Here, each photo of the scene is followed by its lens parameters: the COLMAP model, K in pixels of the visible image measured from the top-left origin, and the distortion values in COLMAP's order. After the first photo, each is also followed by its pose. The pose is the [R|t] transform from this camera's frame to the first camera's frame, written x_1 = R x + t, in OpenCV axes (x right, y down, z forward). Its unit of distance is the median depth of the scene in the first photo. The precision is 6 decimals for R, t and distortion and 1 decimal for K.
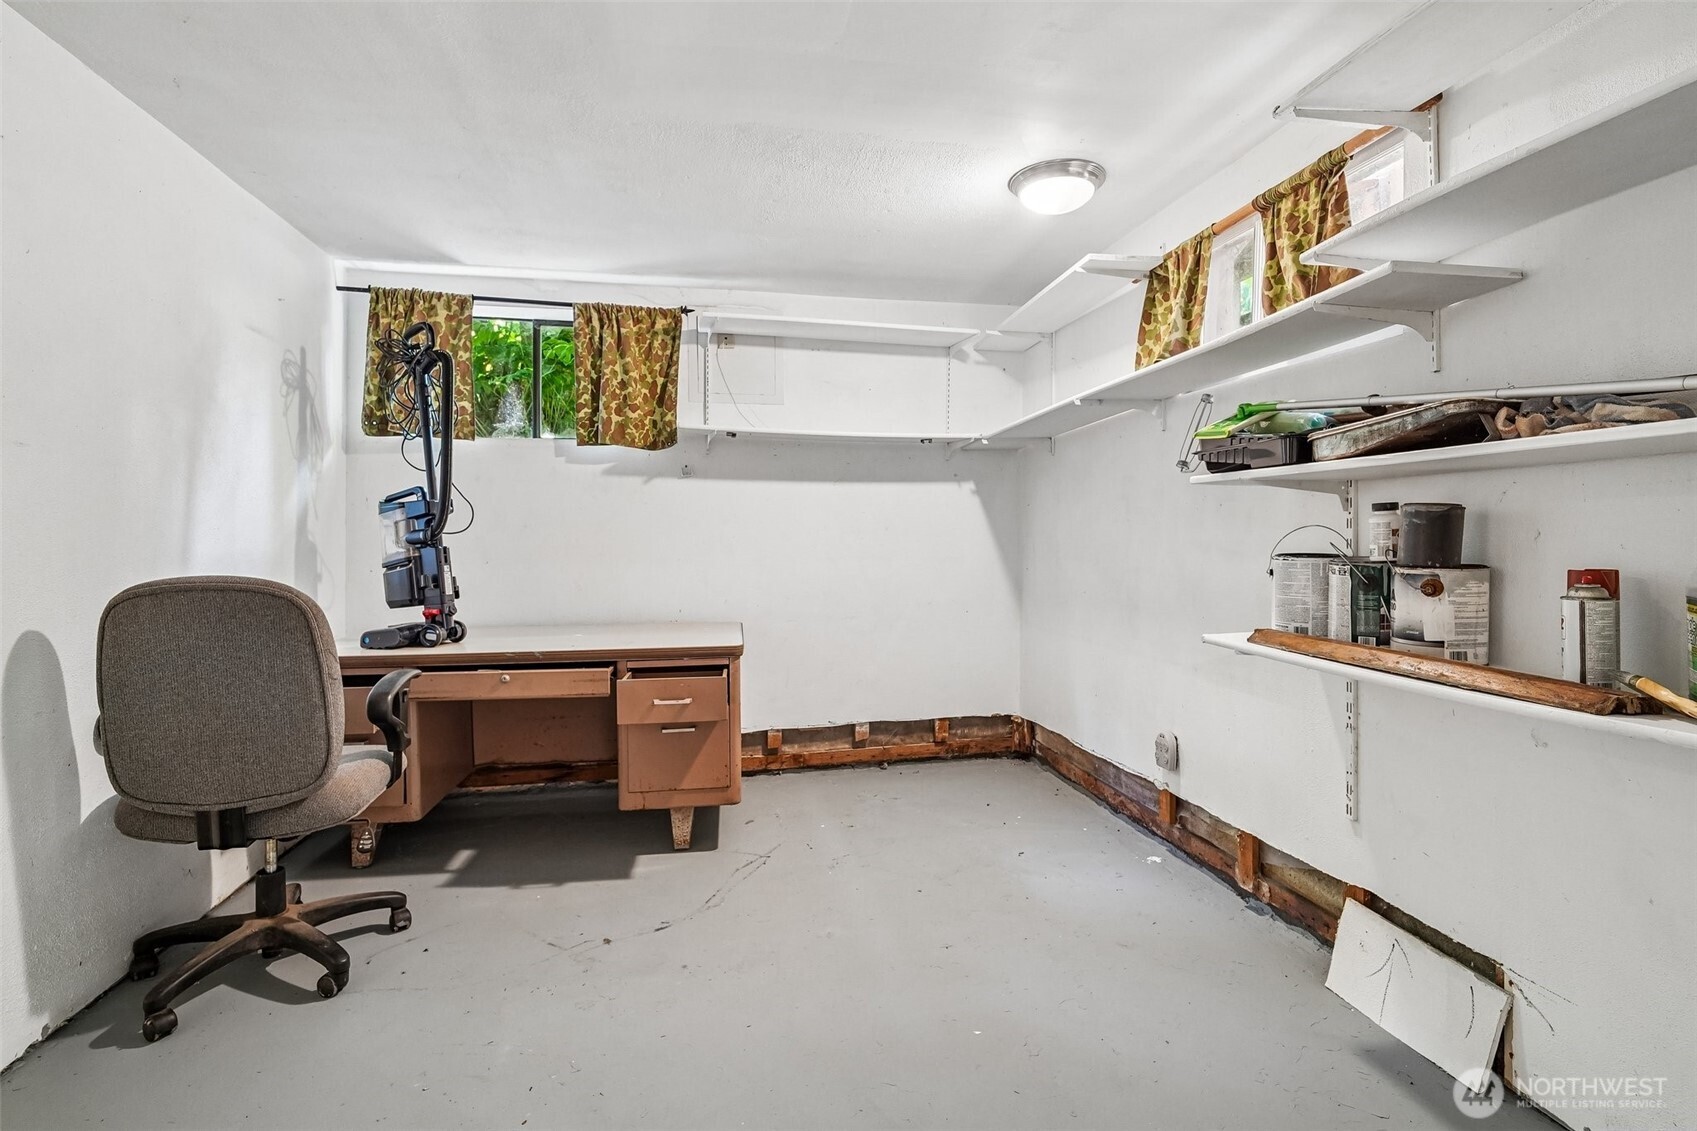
lens RADIAL K [[825.1, 0, 851.6], [0, 825.1, 544.0], [0, 0, 1]] dist [-0.015566, 0.005721]
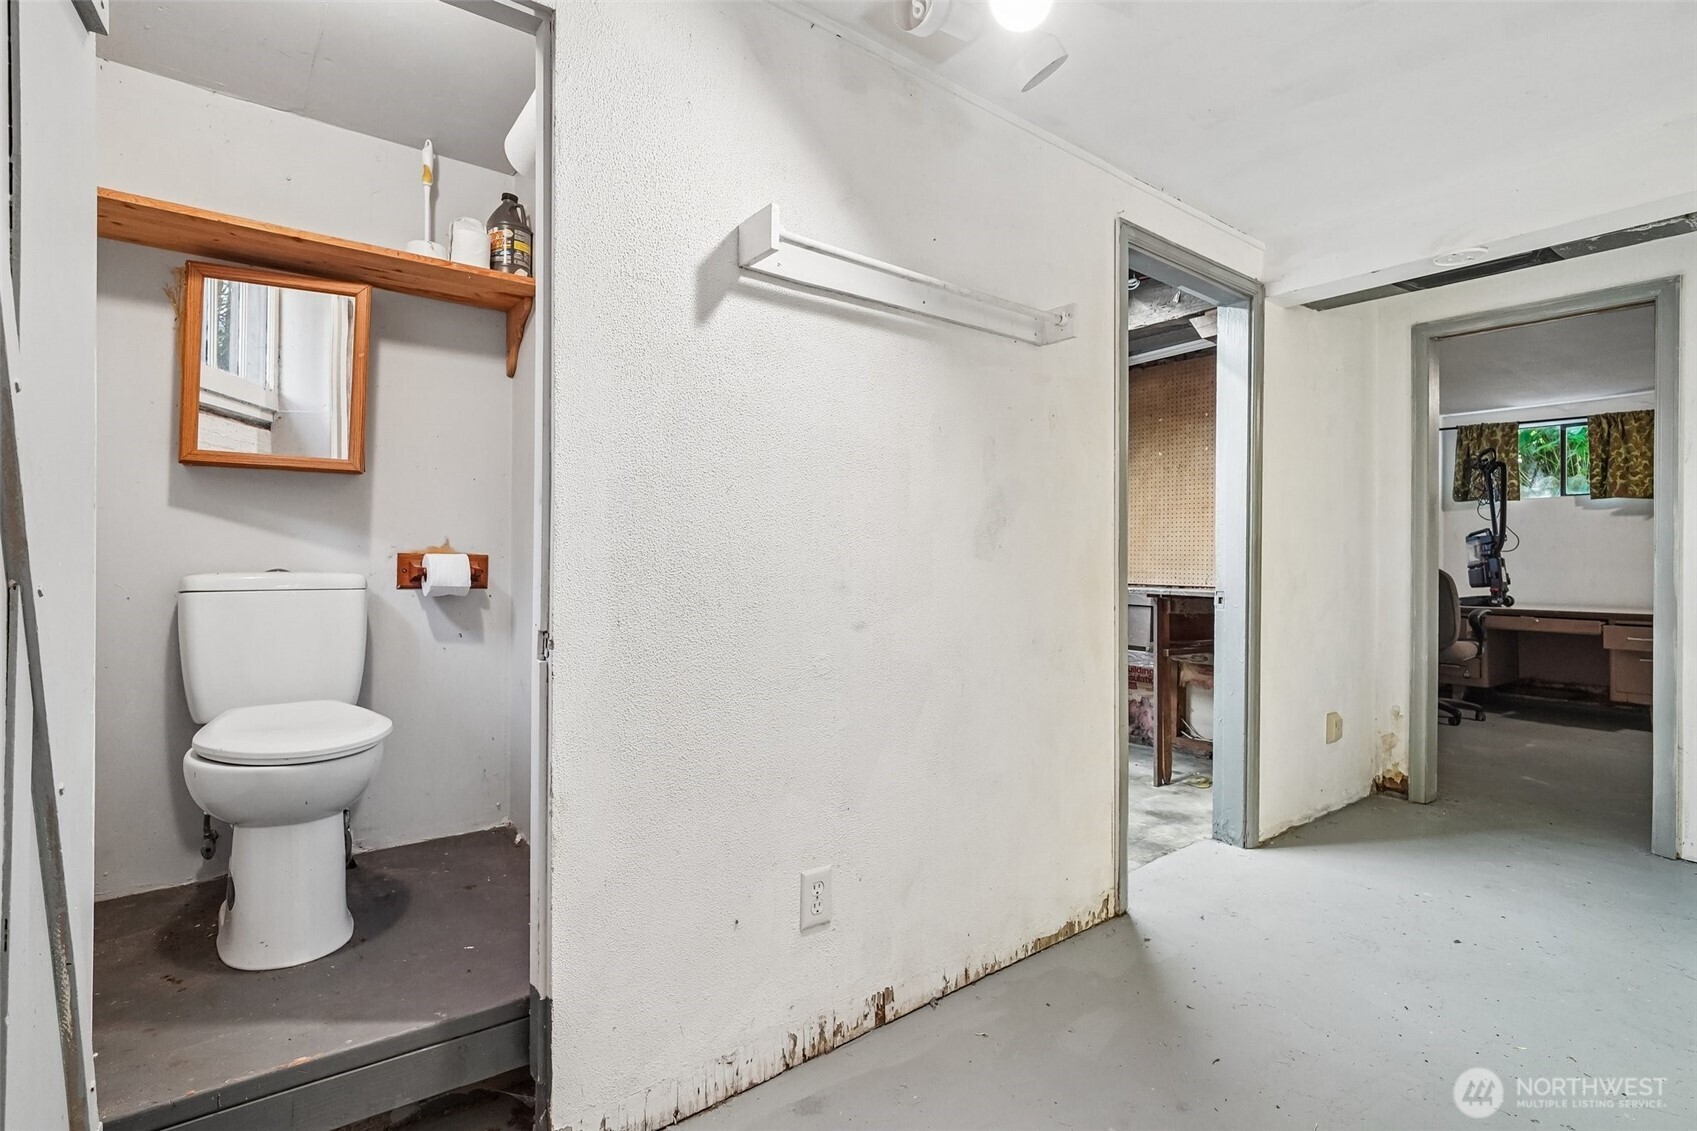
lens RADIAL K [[825.1, 0, 832.4], [0, 825.1, 549.2], [0, 0, 1]] dist [-0.015566, 0.005721]
pose [[0.421623, -0.003055, -0.906766, 0.564422], [-0.003481, 0.999982, -0.004988, -0.002352], [0.906764, 0.005260, 0.421605, -1.190965]]
